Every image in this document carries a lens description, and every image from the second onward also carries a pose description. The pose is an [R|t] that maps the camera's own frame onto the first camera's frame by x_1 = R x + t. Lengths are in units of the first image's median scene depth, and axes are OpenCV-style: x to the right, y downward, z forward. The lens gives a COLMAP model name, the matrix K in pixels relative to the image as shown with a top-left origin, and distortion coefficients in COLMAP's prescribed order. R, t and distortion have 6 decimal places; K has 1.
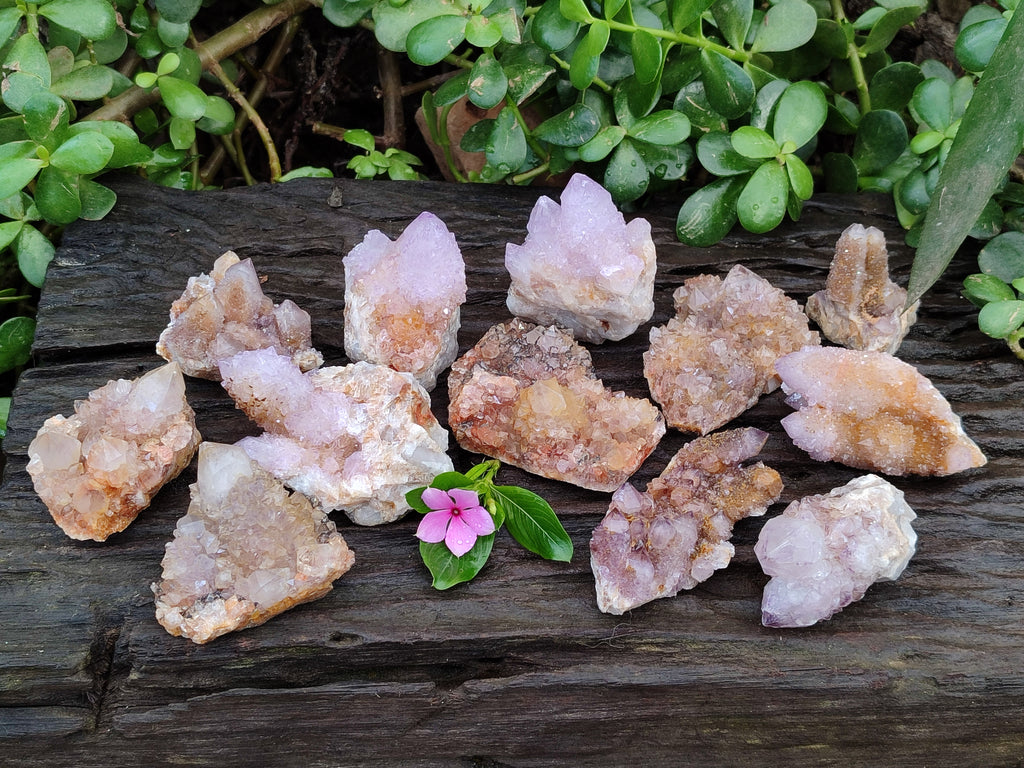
lens RADIAL K [[1498.4, 0, 512.0], [0, 1498.4, 384.0], [0, 0, 1]] dist [0.319406, -2.376996]
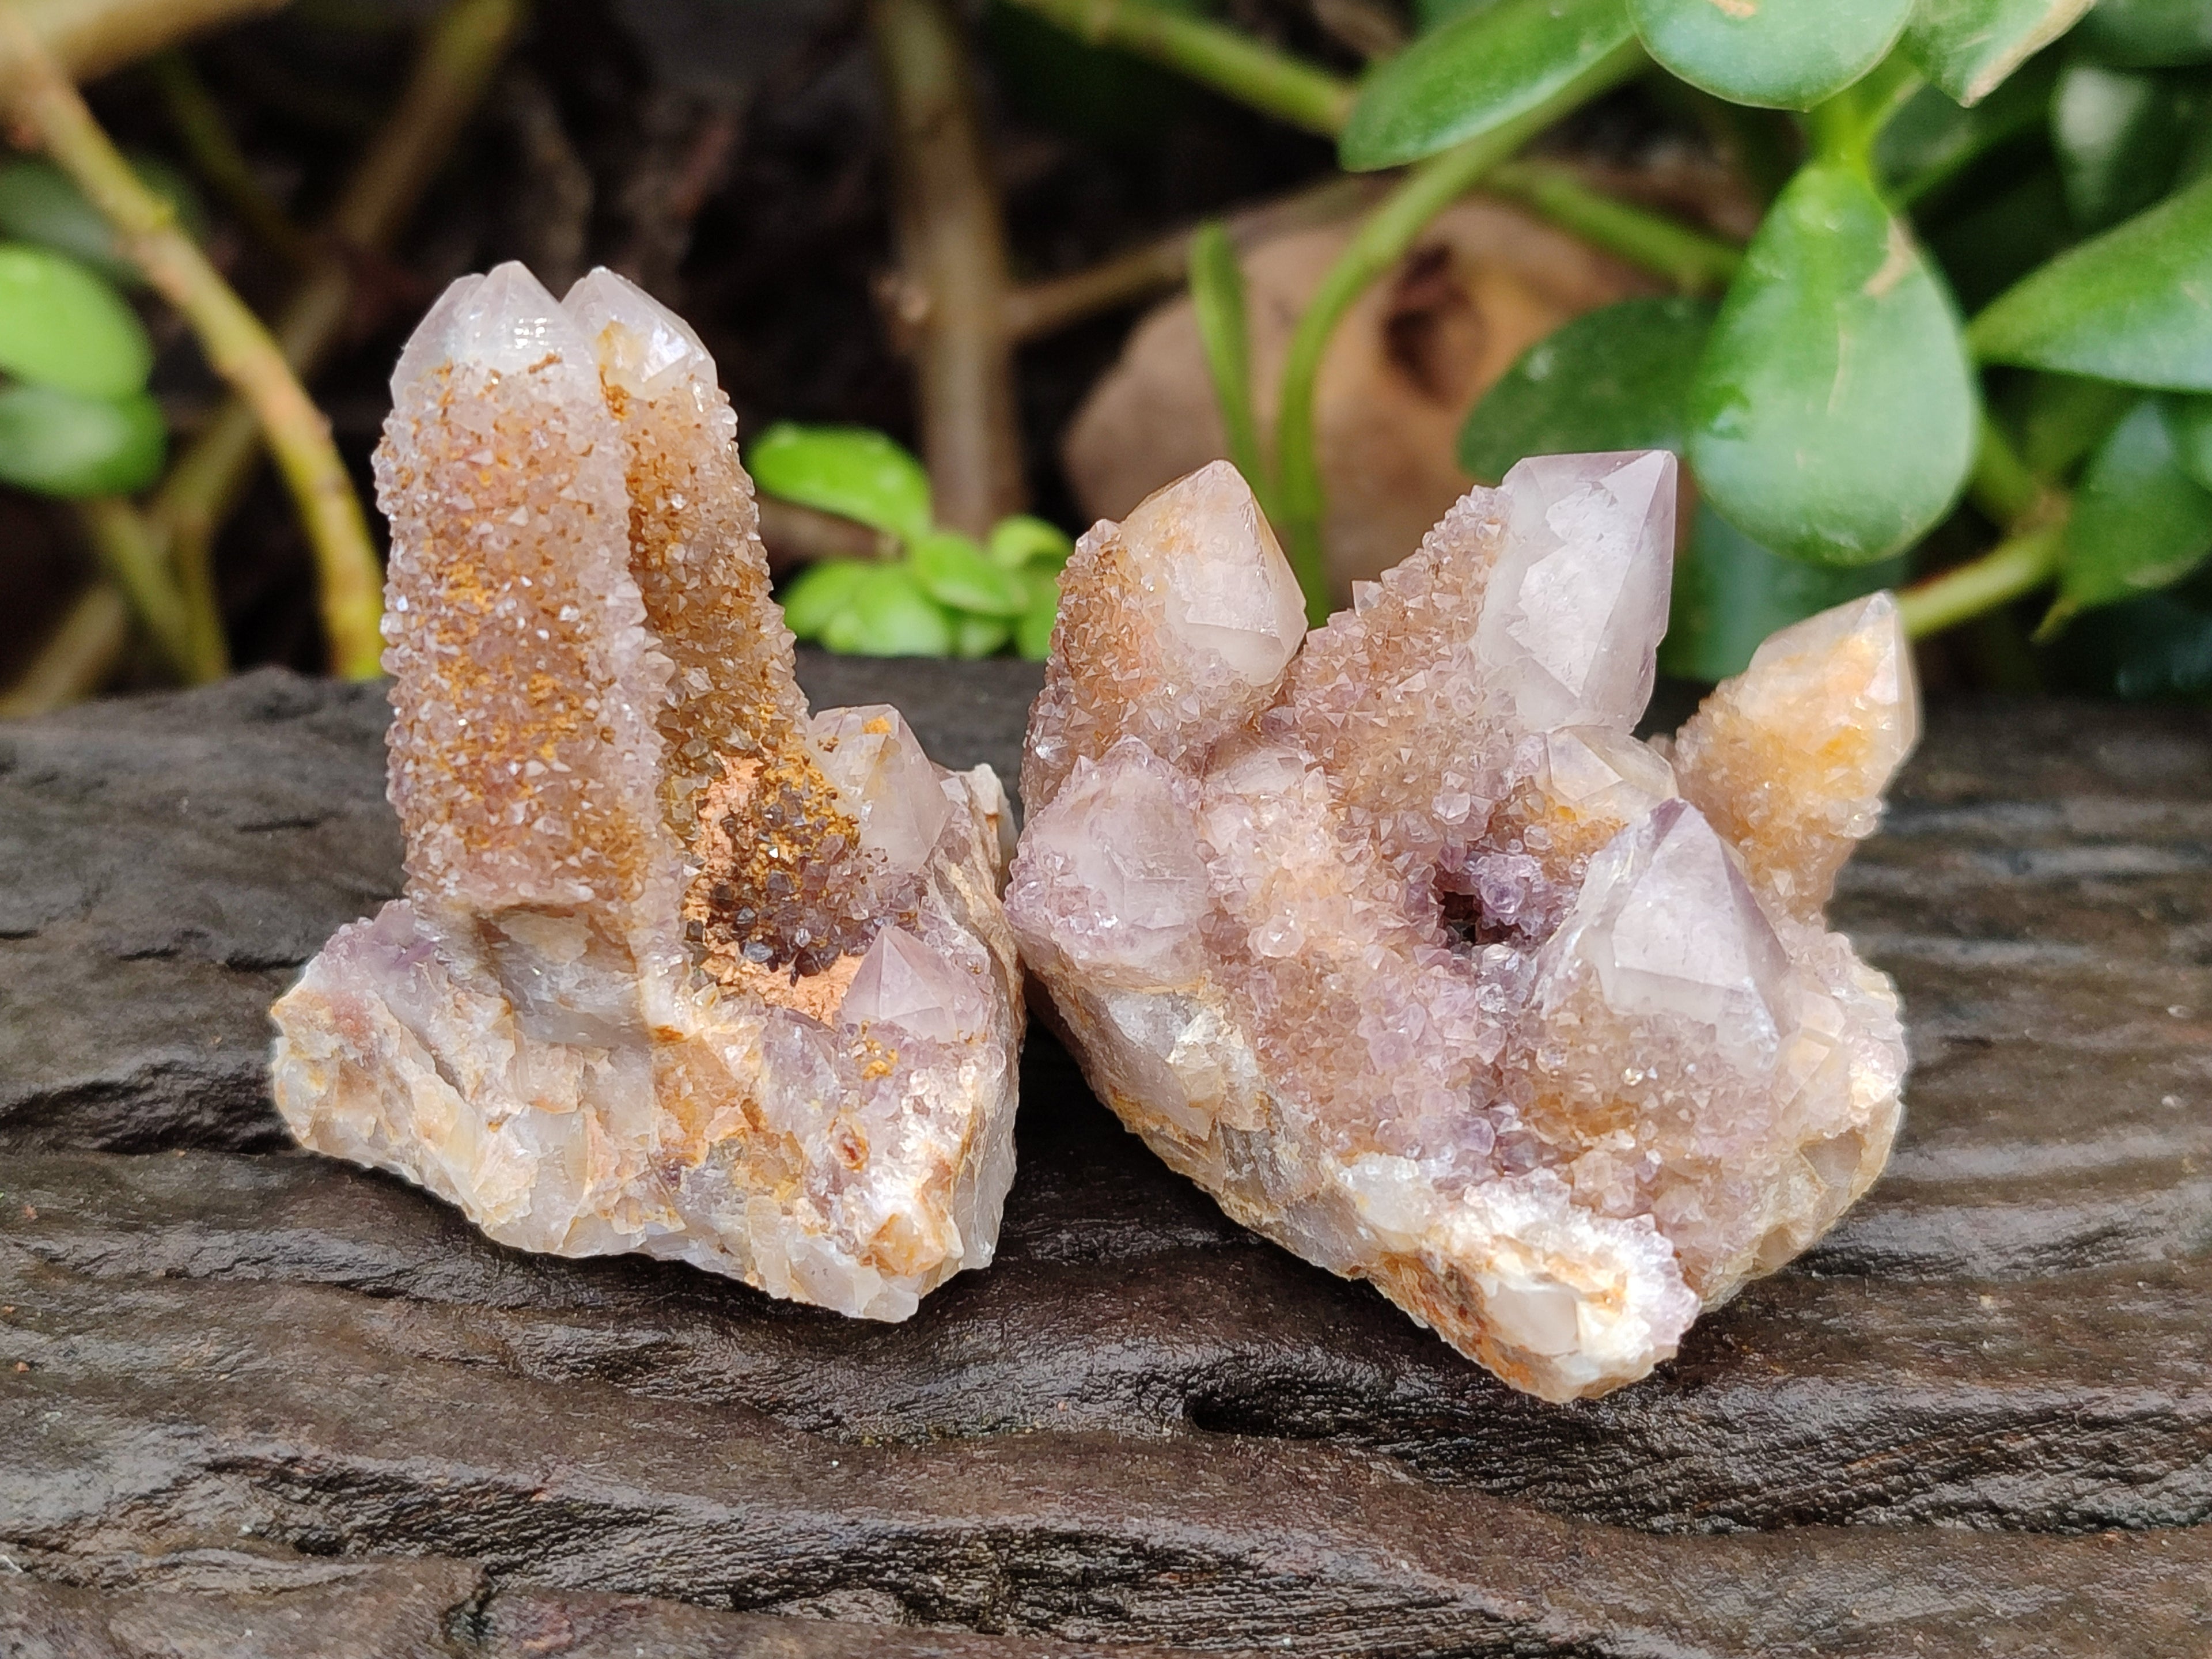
lens RADIAL K [[3236.7, 0, 1106.0], [0, 3236.7, 829.5], [0, 0, 1]] dist [0.319406, -2.376996]
pose [[0.998803, -0.005604, 0.048594, -0.097942], [0.013746, 0.985540, -0.168884, -0.061578], [-0.046945, 0.169349, 0.984437, 0.691475]]
